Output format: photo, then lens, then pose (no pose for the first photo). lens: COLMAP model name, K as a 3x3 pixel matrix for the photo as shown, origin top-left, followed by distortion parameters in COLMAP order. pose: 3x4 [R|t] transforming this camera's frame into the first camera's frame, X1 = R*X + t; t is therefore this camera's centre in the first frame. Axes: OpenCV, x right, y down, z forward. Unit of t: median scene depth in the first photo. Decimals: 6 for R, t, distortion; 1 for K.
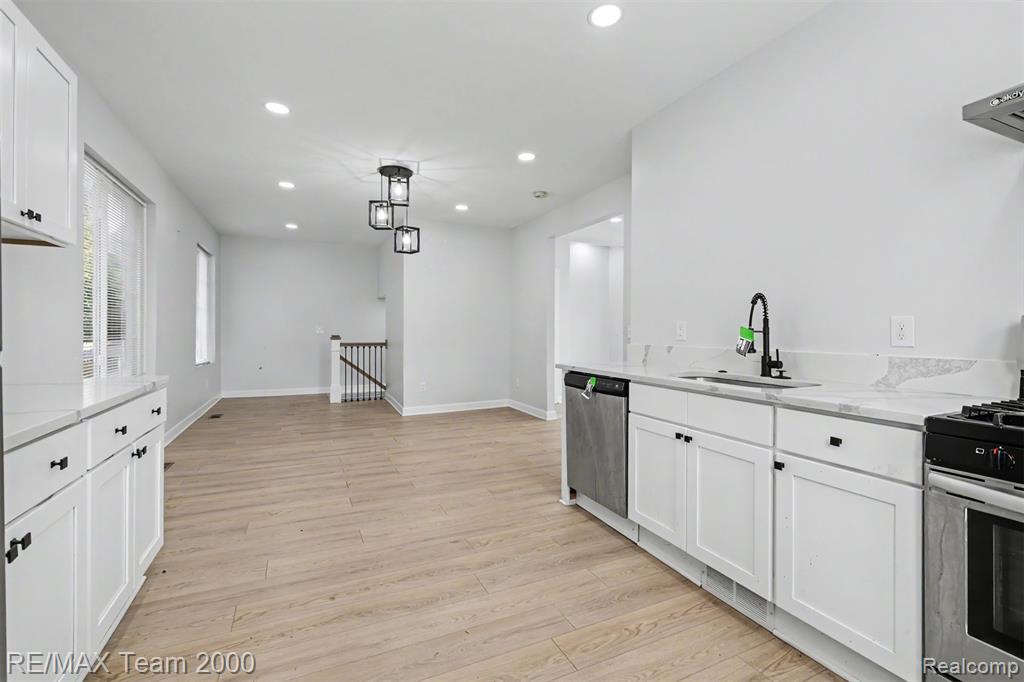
lens RADIAL K [[451.8, 0, 512.3], [0, 451.8, 331.9], [0, 0, 1]] dist [0.000893, 0.000223]
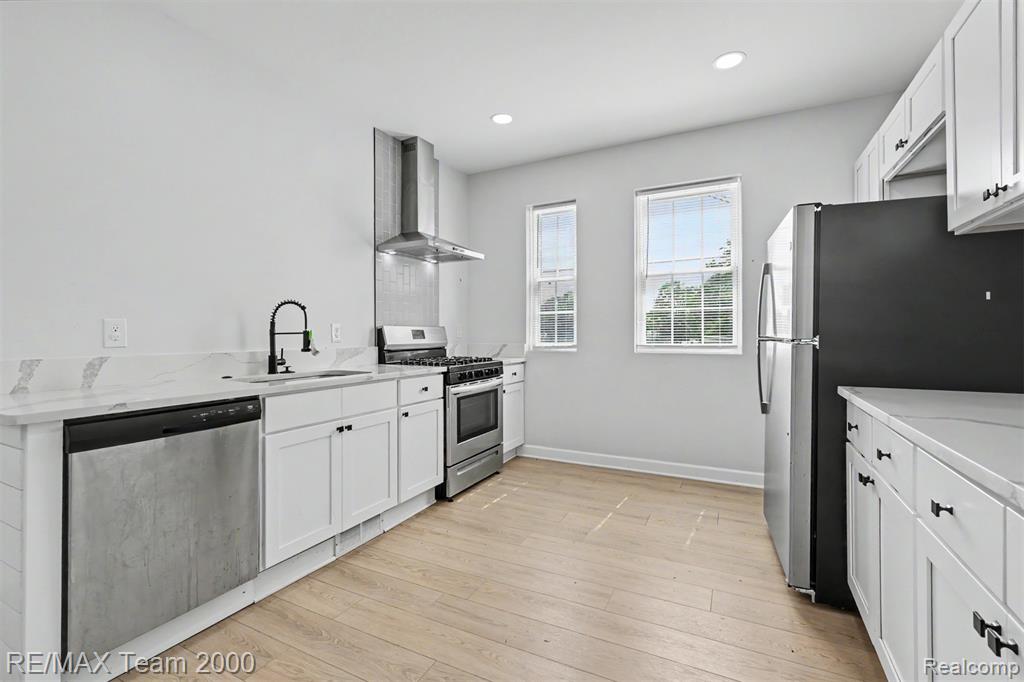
lens RADIAL K [[449.8, 0, 511.1], [0, 449.8, 334.0], [0, 0, 1]] dist [0.000749, 0.000047]
pose [[-0.610870, -0.002817, 0.791726, -0.639051], [0.003766, 0.999972, 0.006464, -0.004004], [-0.791722, 0.006930, -0.610843, 1.153567]]
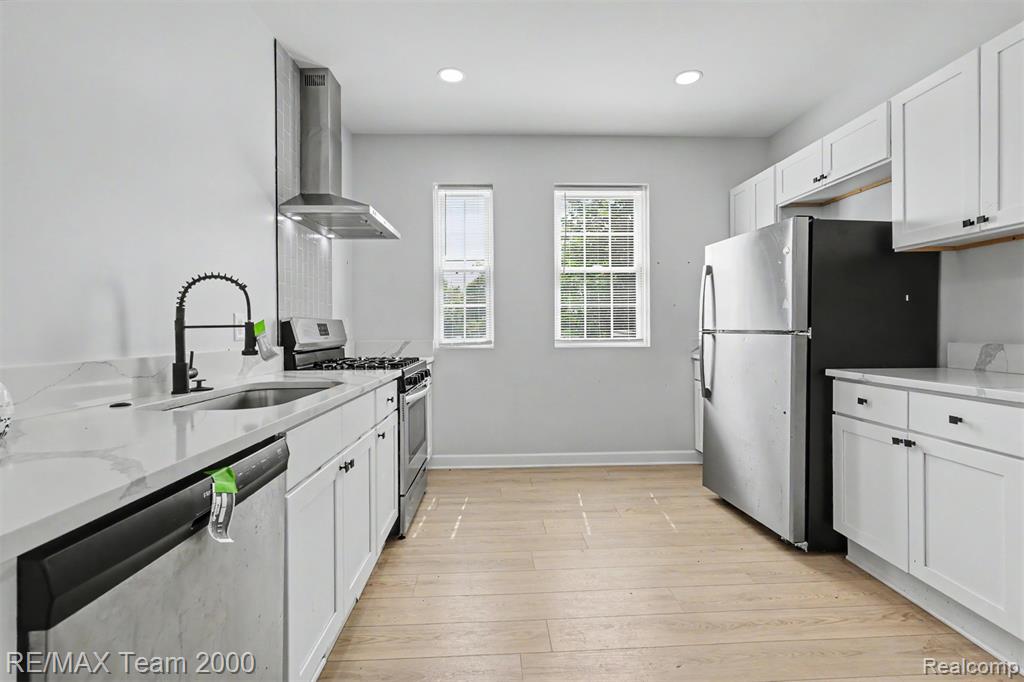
lens RADIAL K [[454.0, 0, 511.7], [0, 454.0, 332.6], [0, 0, 1]] dist [0.000610, 0.000718]
pose [[-0.920912, -0.000020, 0.389771, -0.146179], [0.004639, 0.999929, 0.011014, 0.002833], [-0.389743, 0.011951, -0.920846, 1.360210]]
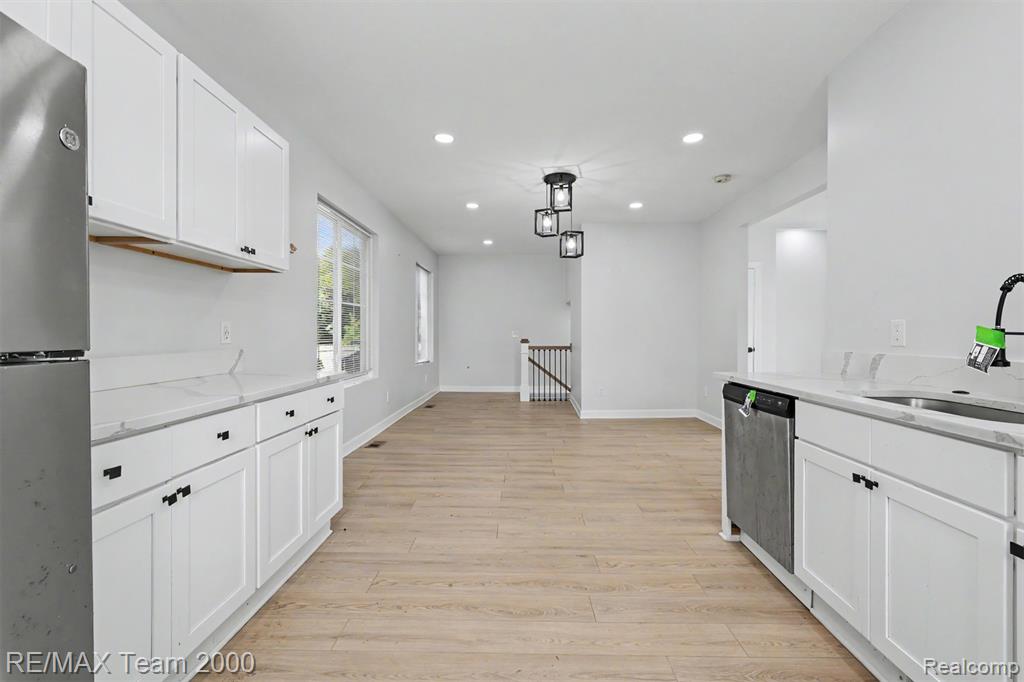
lens RADIAL K [[443.1, 0, 513.8], [0, 443.1, 336.0], [0, 0, 1]] dist [0.001112, 0.000228]
pose [[0.897344, -0.002023, -0.441328, 0.162529], [0.002097, 0.999998, -0.000320, 0.001363], [0.441328, -0.000638, 0.897346, 0.103685]]
